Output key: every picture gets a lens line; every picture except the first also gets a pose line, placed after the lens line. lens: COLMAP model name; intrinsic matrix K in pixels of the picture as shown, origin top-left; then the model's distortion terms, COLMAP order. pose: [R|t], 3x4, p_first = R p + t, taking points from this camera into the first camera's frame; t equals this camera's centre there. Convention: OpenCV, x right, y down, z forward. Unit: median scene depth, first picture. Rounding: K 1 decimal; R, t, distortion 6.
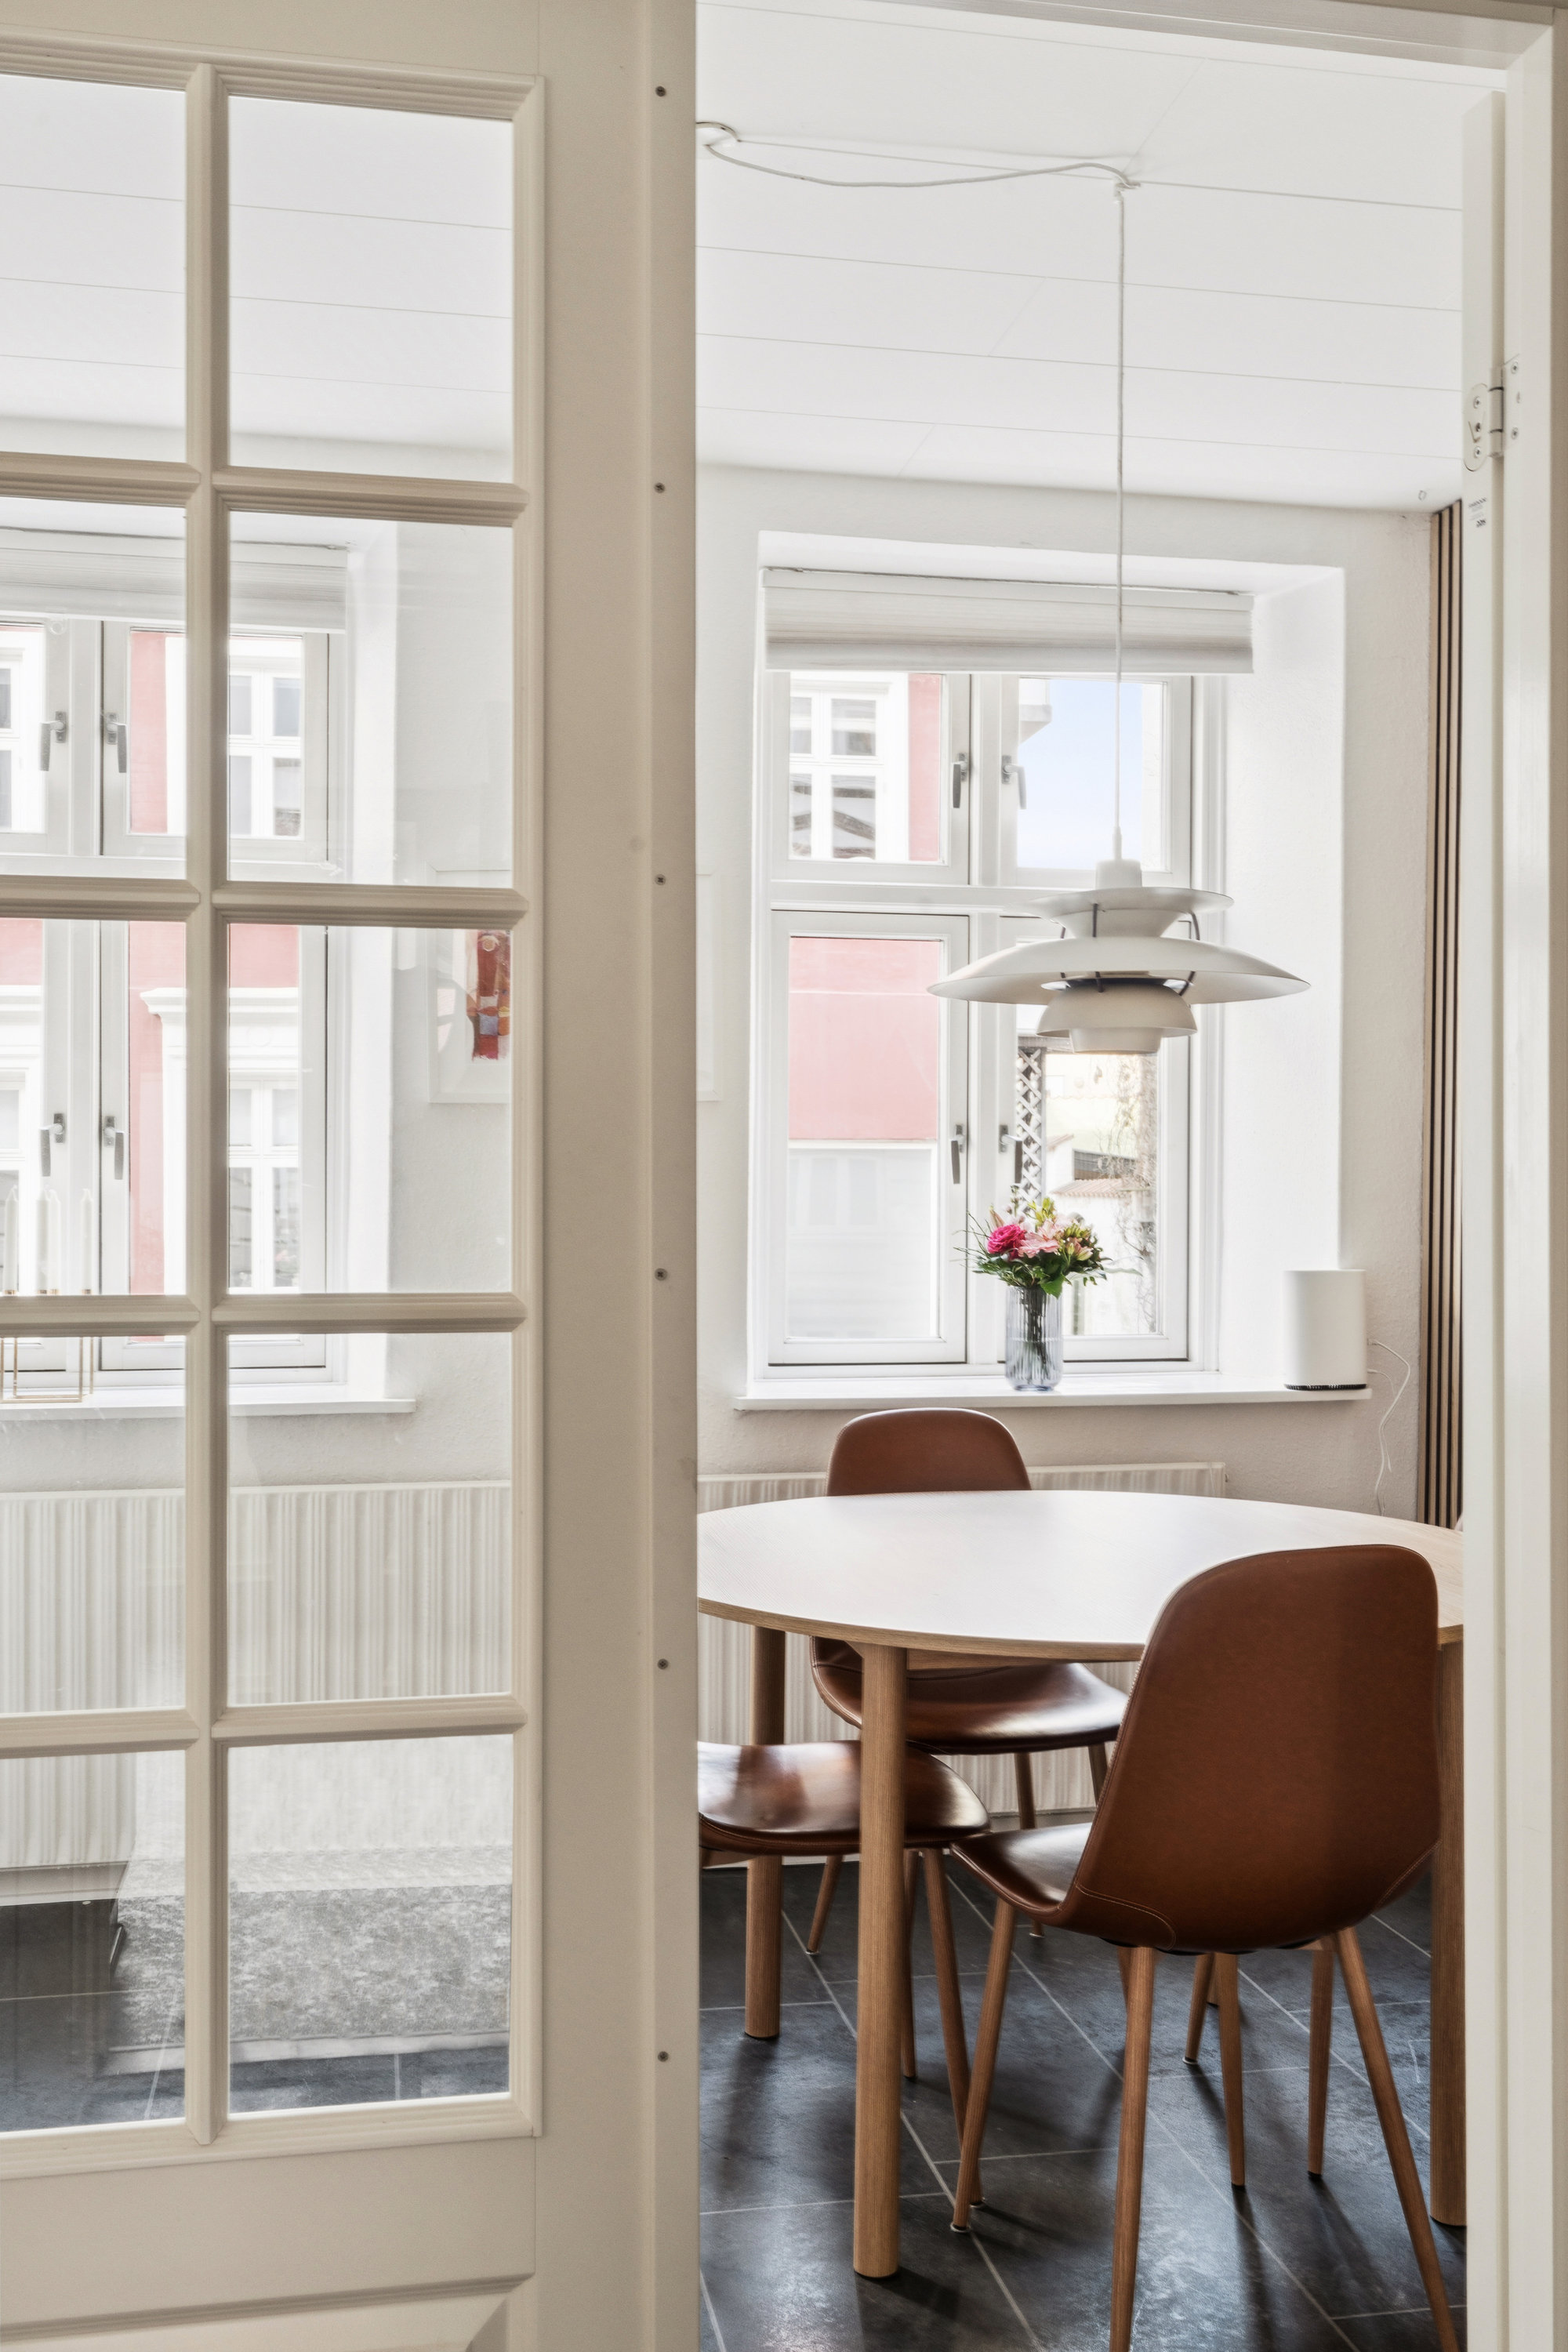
lens RADIAL K [[2137.0, 0, 775.0], [0, 2137.0, 1183.1], [0, 0, 1]] dist [0.018872, 0.000000]
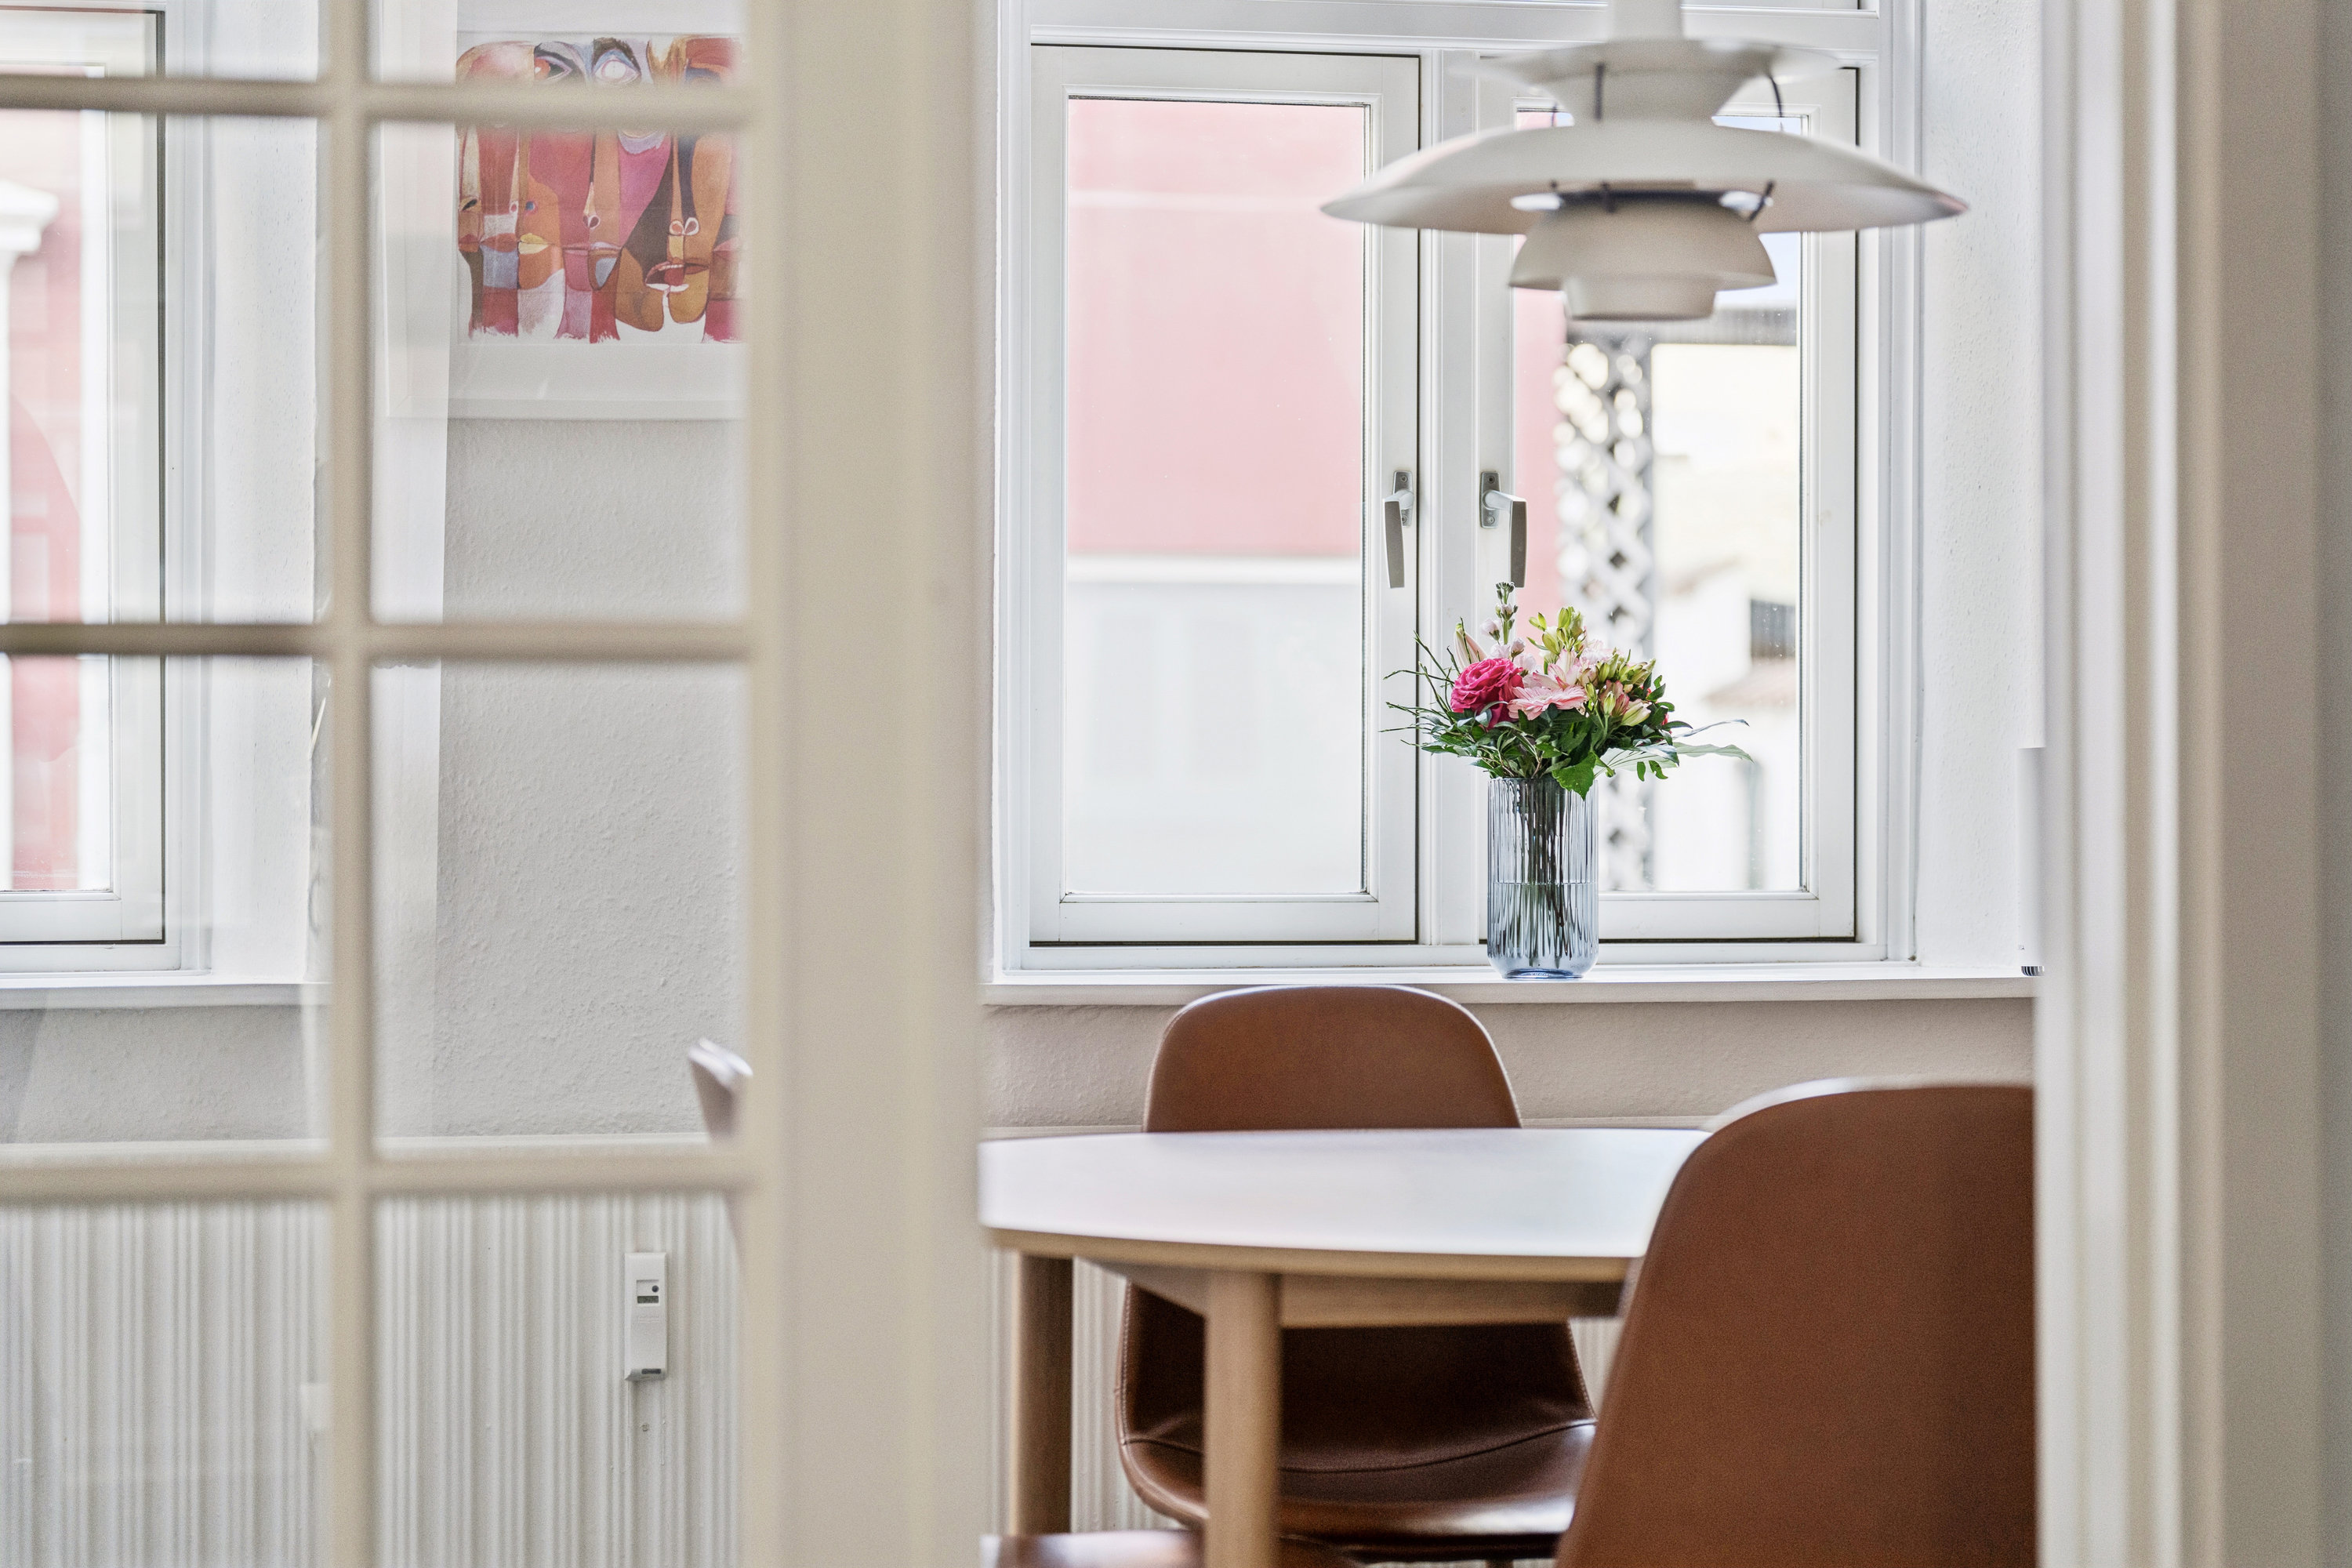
lens RADIAL K [[5600.7, 0, 1191.9], [0, 5600.7, 783.4], [0, 0, 1]] dist [0.132614, 0.000000]
pose [[0.999332, -0.000332, 0.036537, -0.013438], [-0.000258, 0.999870, 0.016132, 0.028366], [-0.036538, -0.016130, 0.999202, -0.363716]]
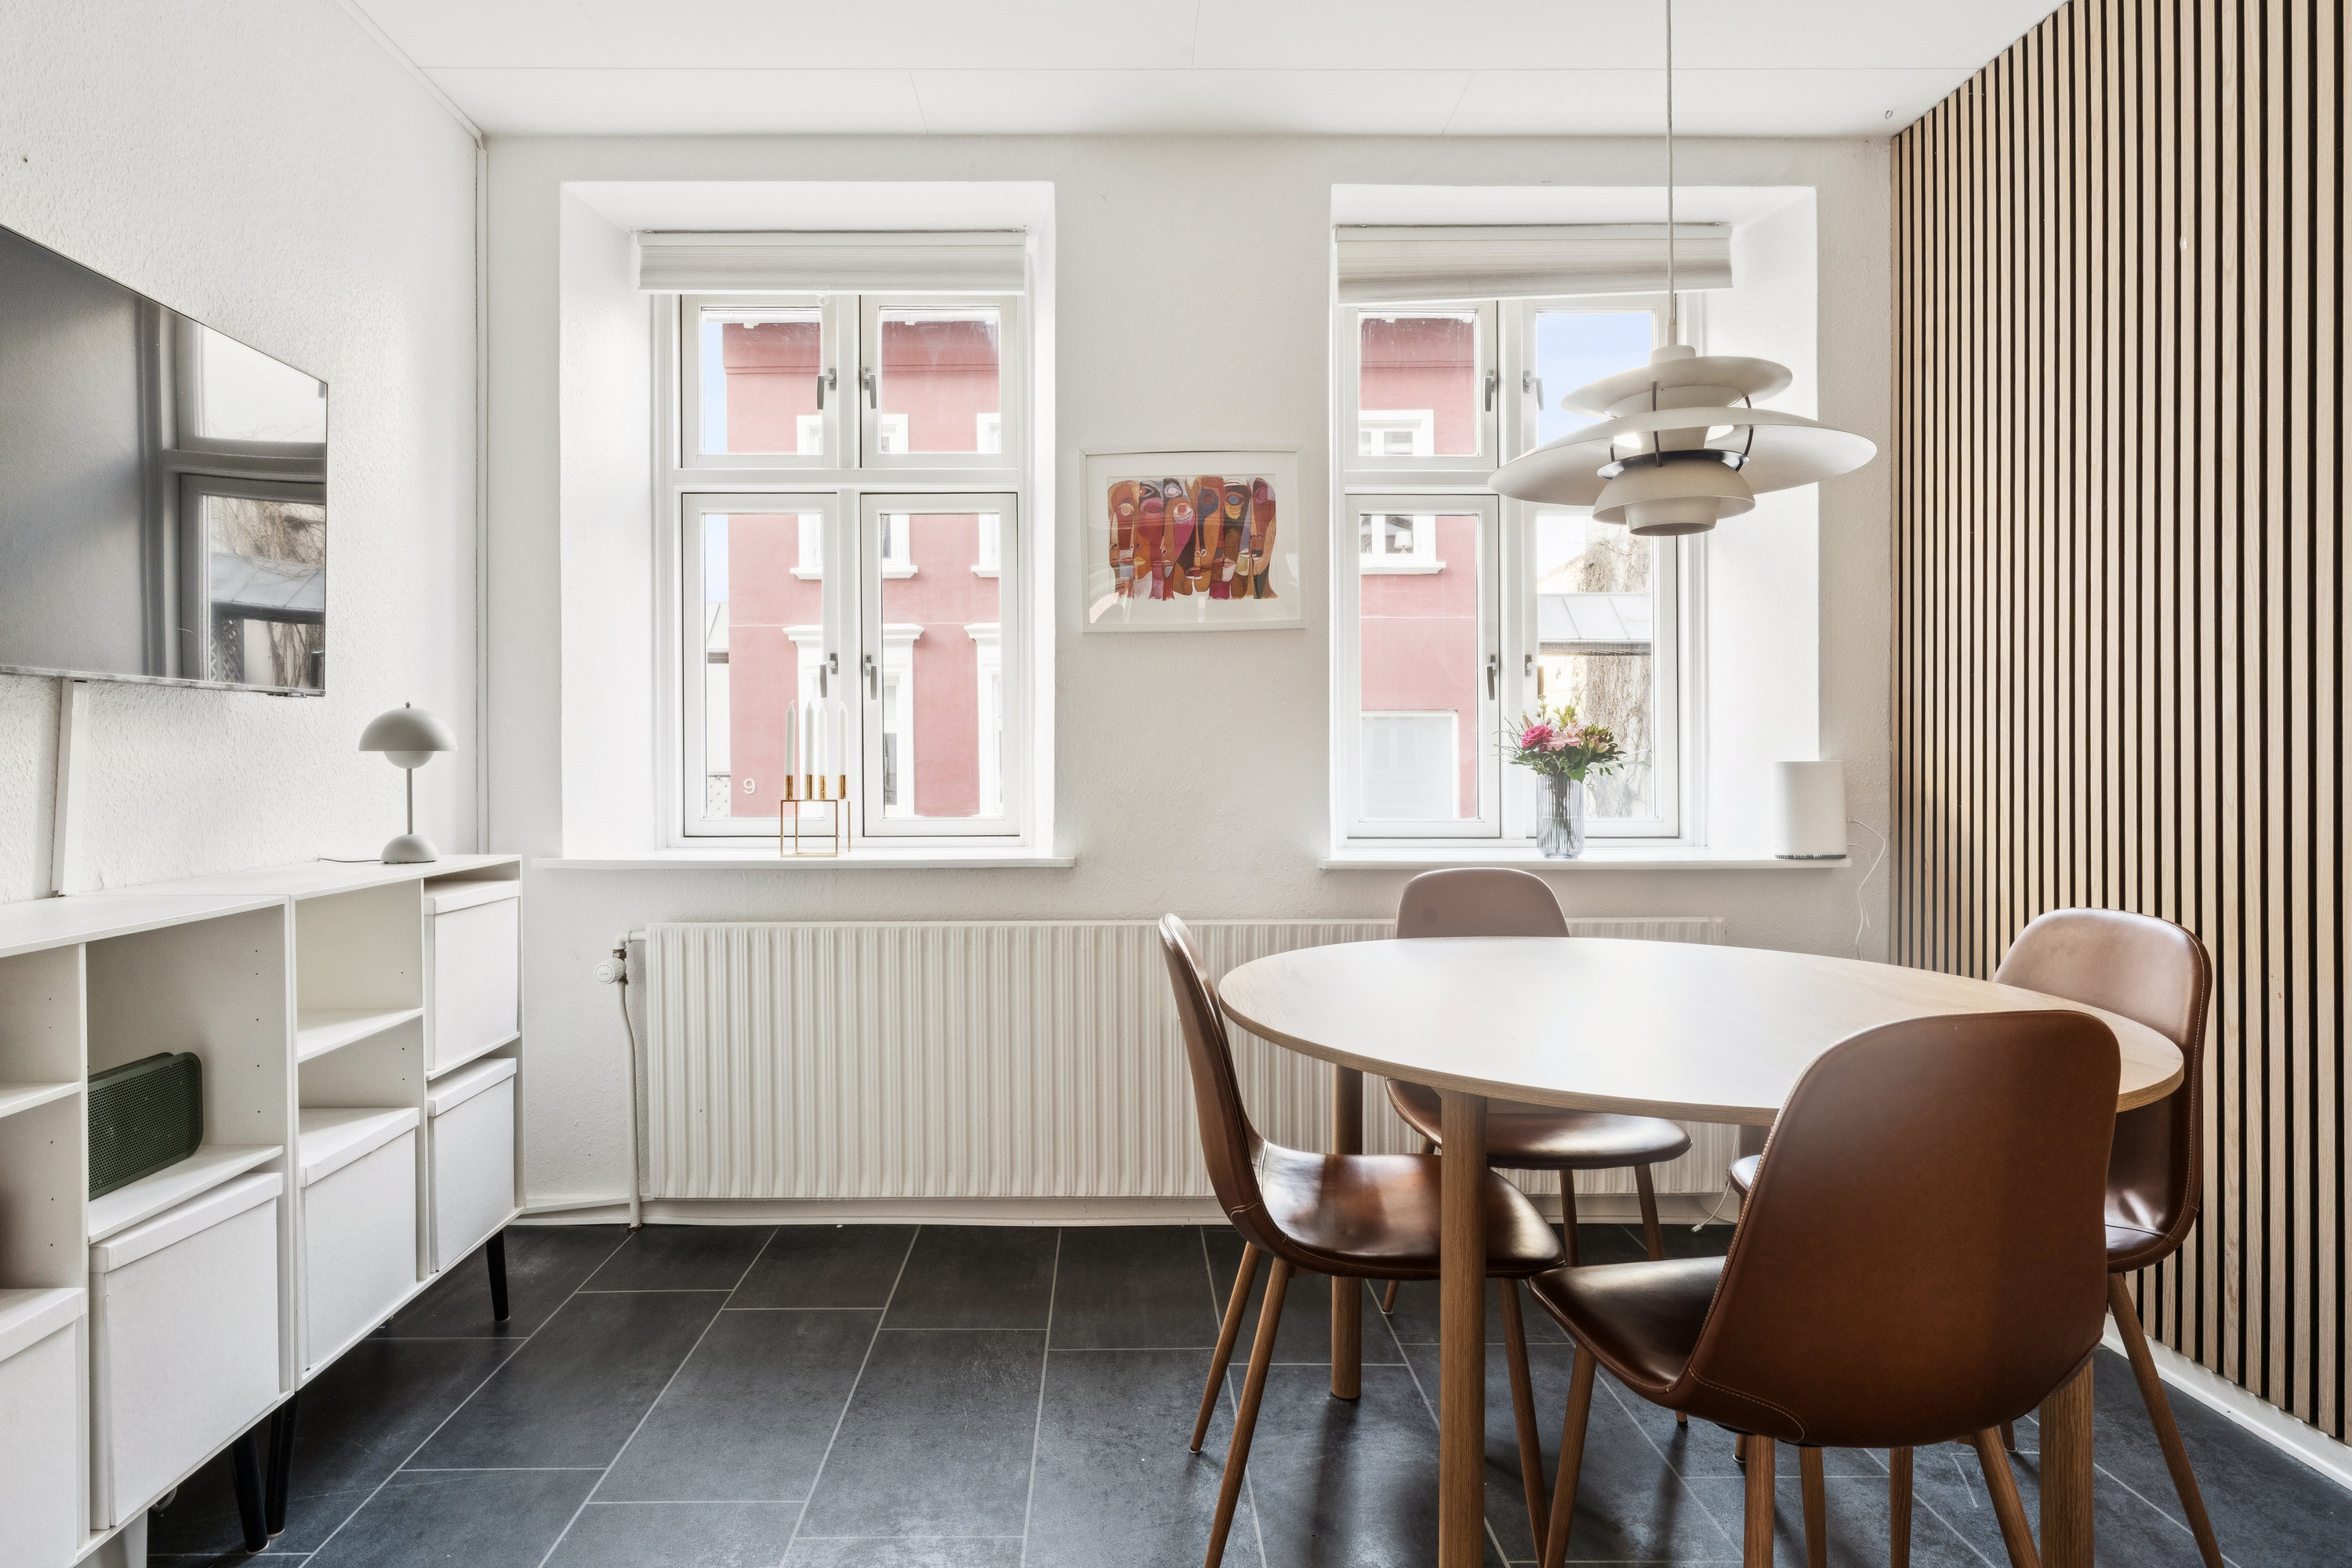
lens RADIAL K [[1252.1, 0, 1115.6], [0, 1252.1, 717.2], [0, 0, 1]] dist [-0.006470, 0.000637]
pose [[0.982769, -0.010623, -0.184533, 0.000272], [0.005915, 0.999643, -0.026046, 0.032819], [0.184744, 0.024506, 0.982481, 0.230848]]
